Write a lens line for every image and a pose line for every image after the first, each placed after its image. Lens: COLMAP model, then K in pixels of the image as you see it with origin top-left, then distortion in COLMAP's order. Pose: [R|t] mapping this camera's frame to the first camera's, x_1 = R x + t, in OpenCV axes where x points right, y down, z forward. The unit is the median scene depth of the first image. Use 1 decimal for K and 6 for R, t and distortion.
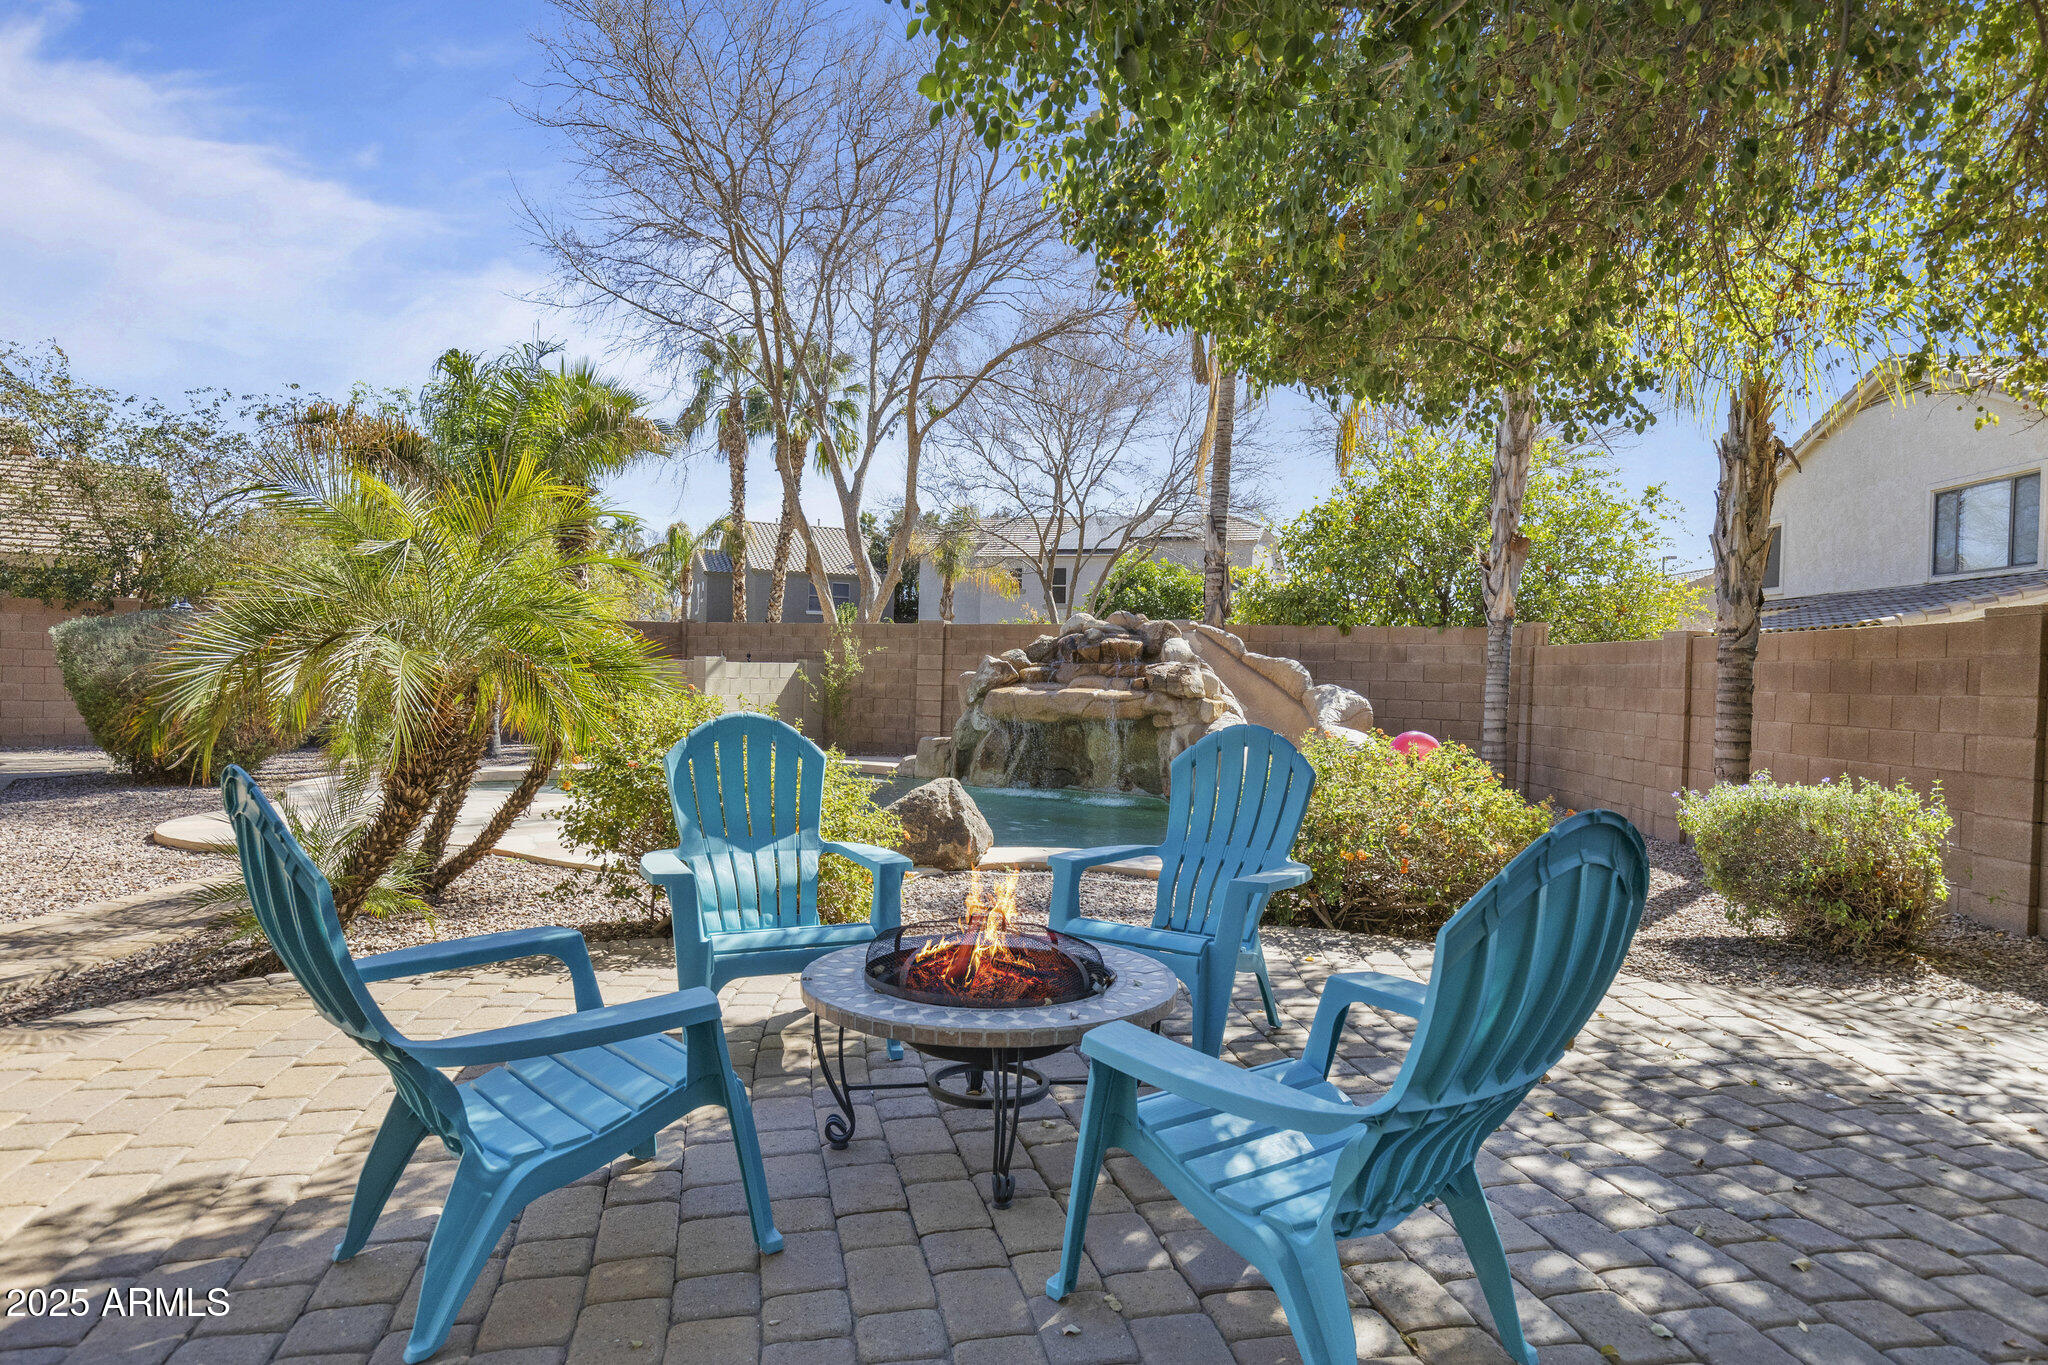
lens RADIAL K [[1188.3, 0, 1024.0], [0, 1188.3, 682.5], [0, 0, 1]] dist [-0.003544, -0.001286]
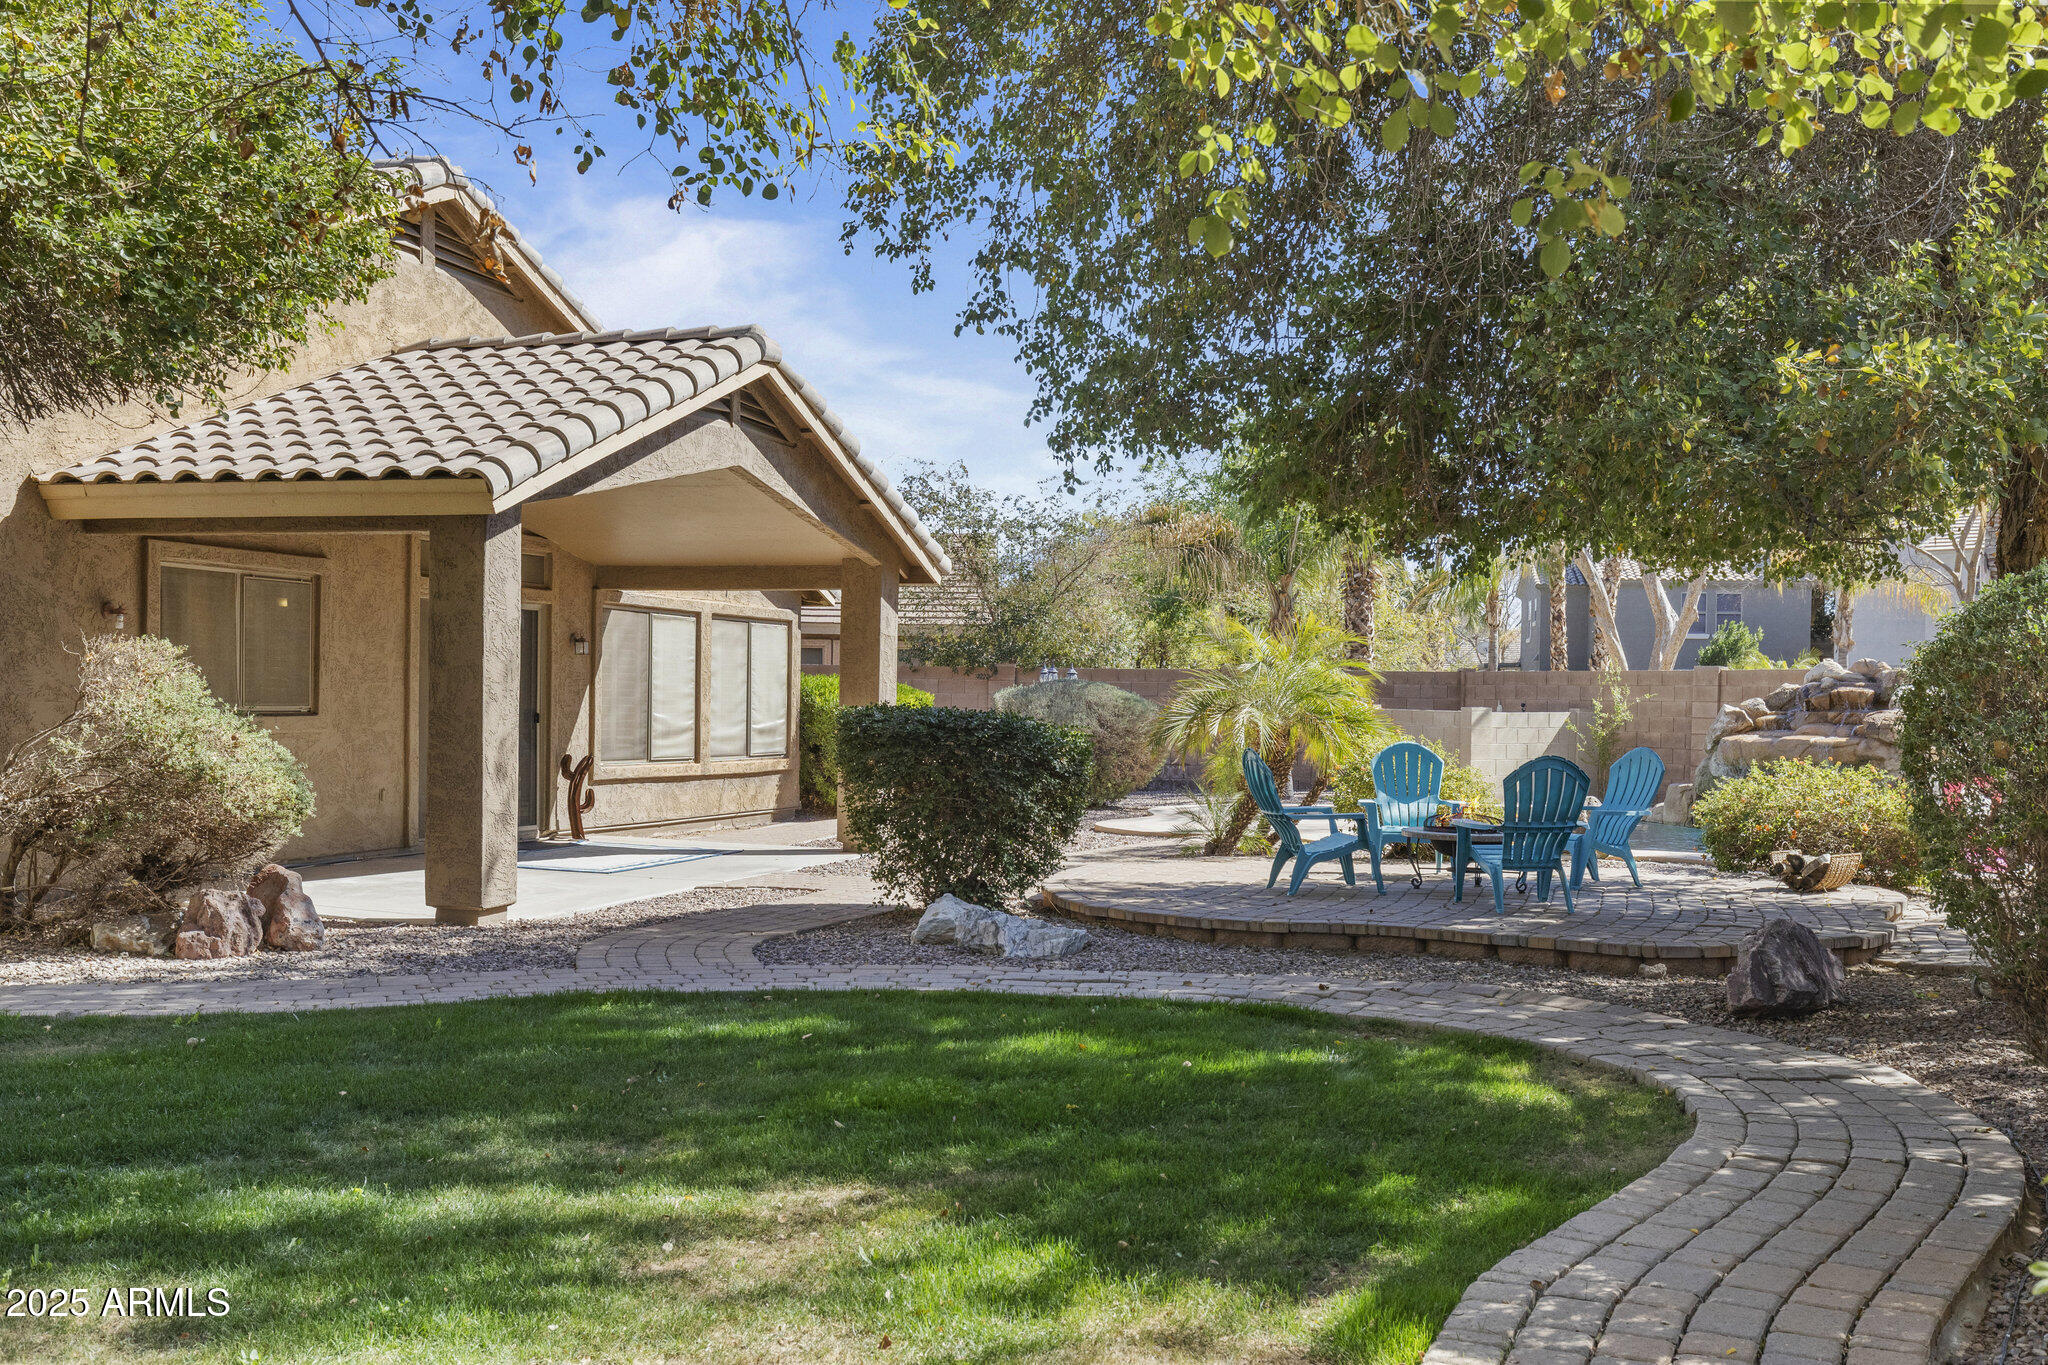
lens RADIAL K [[3043.2, 0, 1024.0], [0, 3043.2, 682.5], [0, 0, 1]] dist [0.006147, 0.008251]
pose [[0.882236, -0.011914, -0.470657, 0.732391], [0.002287, 0.999776, -0.021020, 0.013318], [0.470802, 0.017468, 0.882066, -1.758894]]
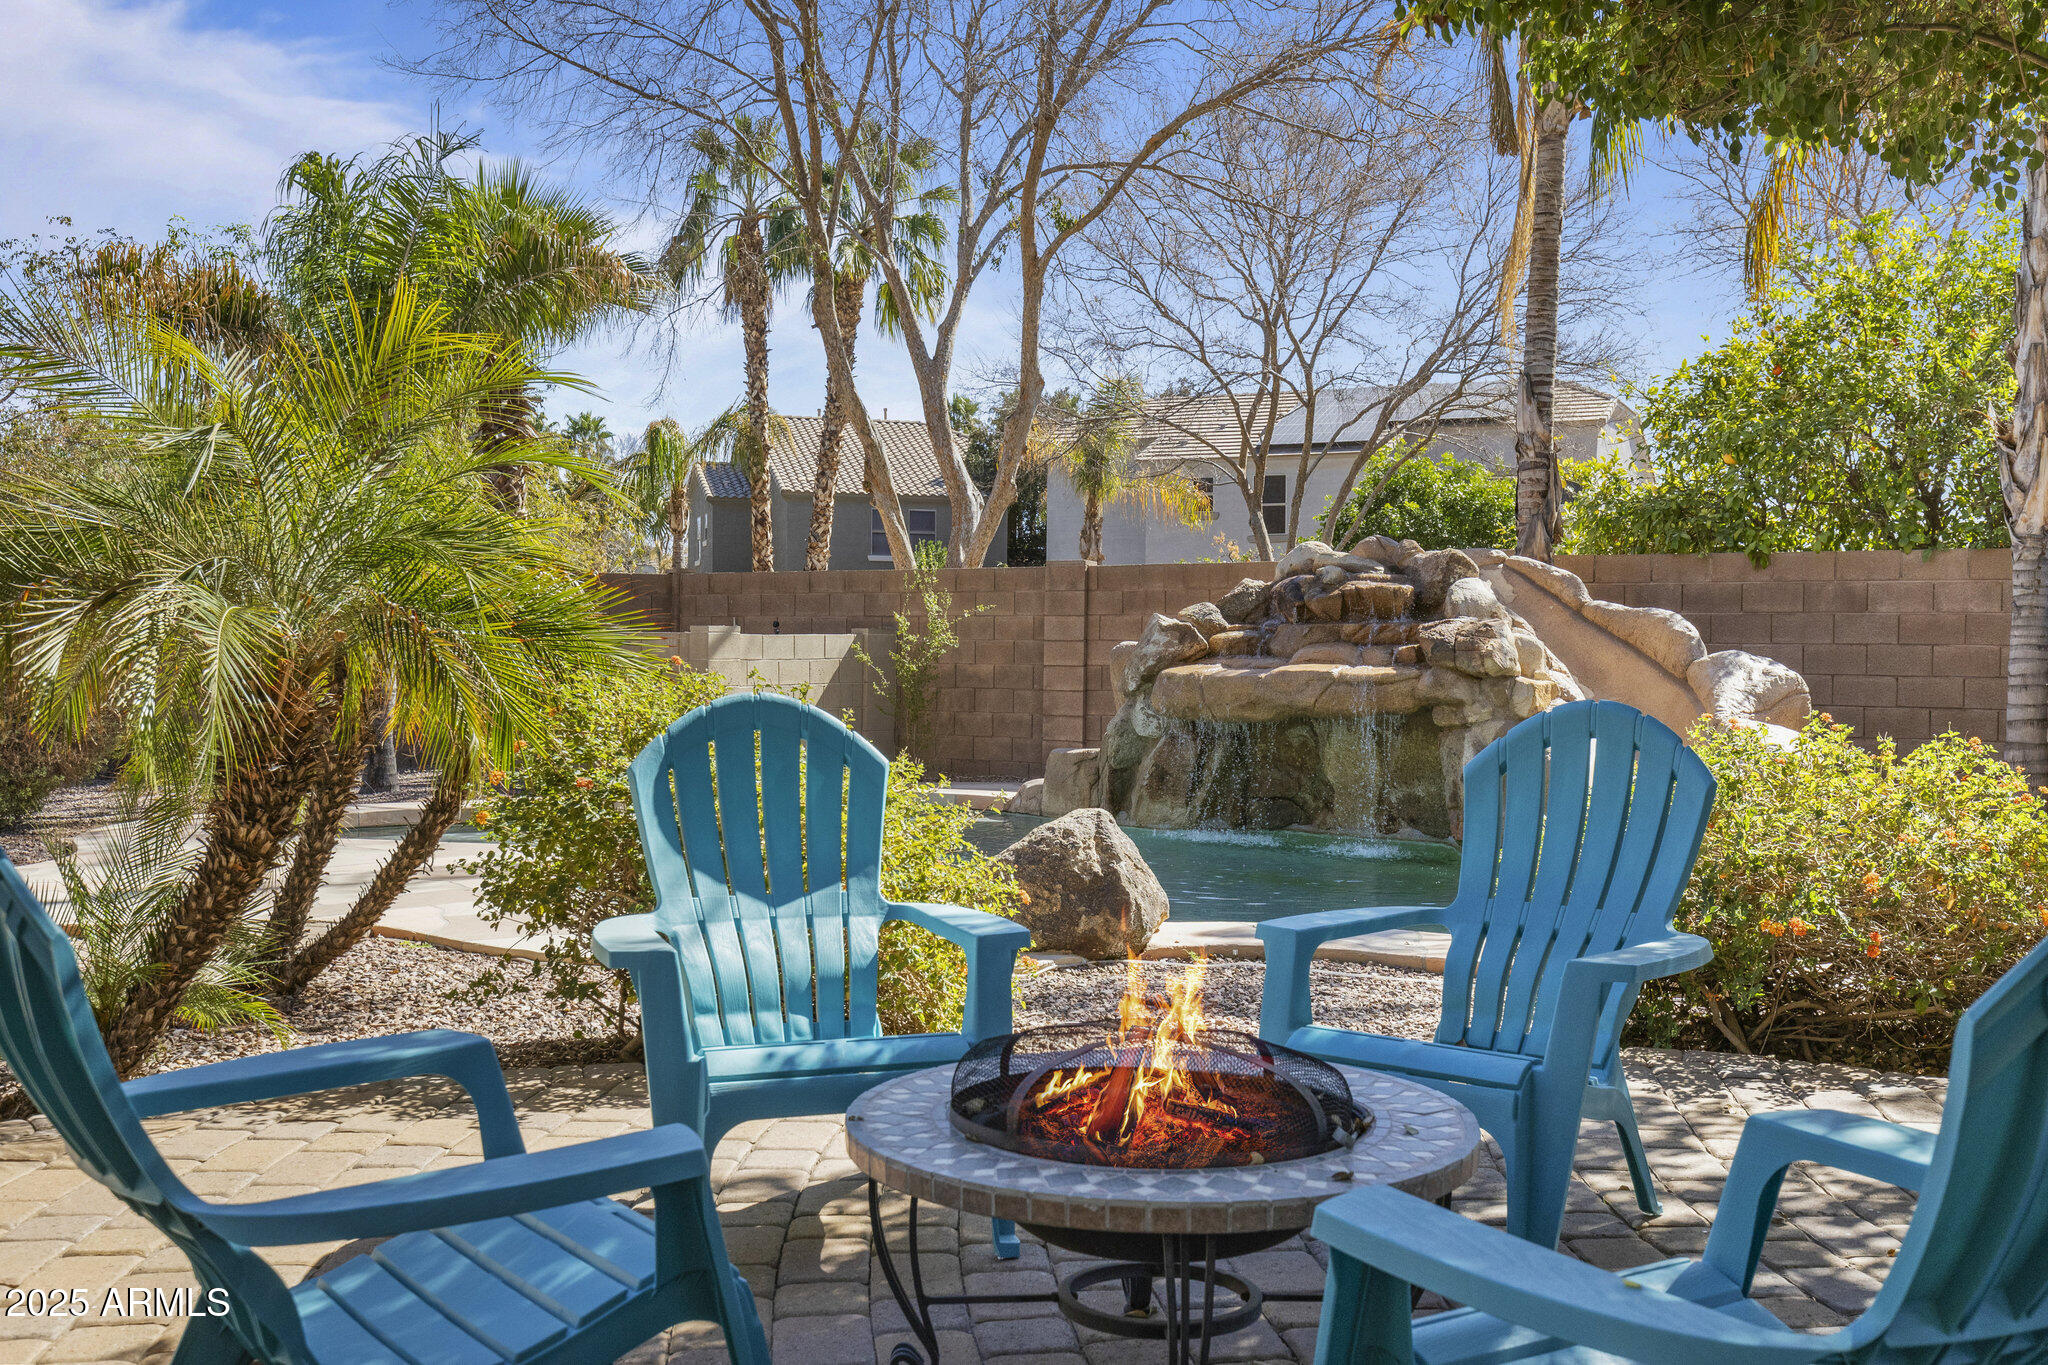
lens RADIAL K [[1913.1, 0, 1024.0], [0, 1913.1, 682.5], [0, 0, 1]] dist [-0.000722, 0.007383]
pose [[0.994601, -0.016791, -0.102407, 0.001712], [0.017424, 0.999834, 0.005284, 0.006671], [0.102301, -0.007039, 0.994729, 0.011654]]
